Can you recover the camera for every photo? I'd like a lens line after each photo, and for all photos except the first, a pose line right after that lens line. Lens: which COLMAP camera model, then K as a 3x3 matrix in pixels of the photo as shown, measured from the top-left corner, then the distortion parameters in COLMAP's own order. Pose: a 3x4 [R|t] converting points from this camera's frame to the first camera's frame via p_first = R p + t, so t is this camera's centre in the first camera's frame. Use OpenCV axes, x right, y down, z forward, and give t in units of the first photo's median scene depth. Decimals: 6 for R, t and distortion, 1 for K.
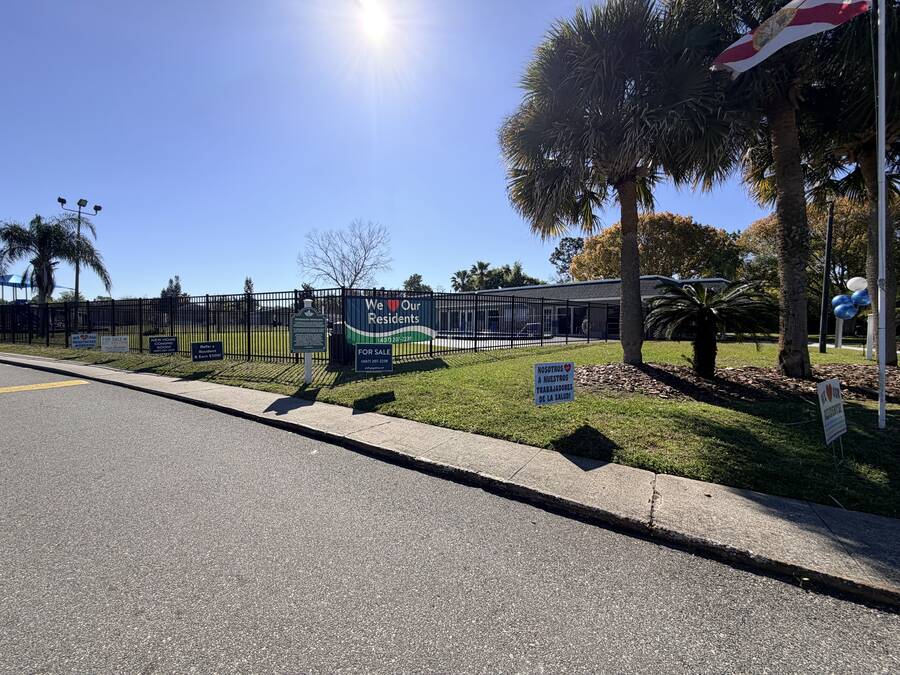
lens RADIAL K [[356.8, 0, 447.4], [0, 356.8, 332.3], [0, 0, 1]] dist [-0.001395, -0.000118]
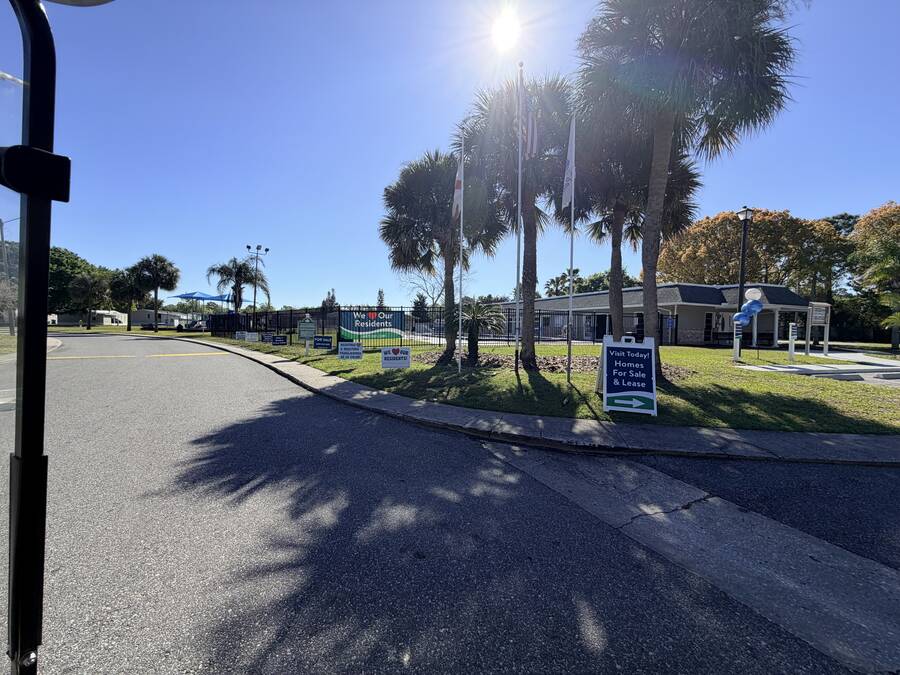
lens RADIAL K [[356.8, 0, 447.4], [0, 356.8, 332.3], [0, 0, 1]] dist [-0.001395, -0.000118]
pose [[0.939510, 0.013030, -0.342274, 1.048775], [-0.018326, 0.999757, -0.012241, 0.022097], [0.342032, 0.017773, 0.939520, -0.619886]]
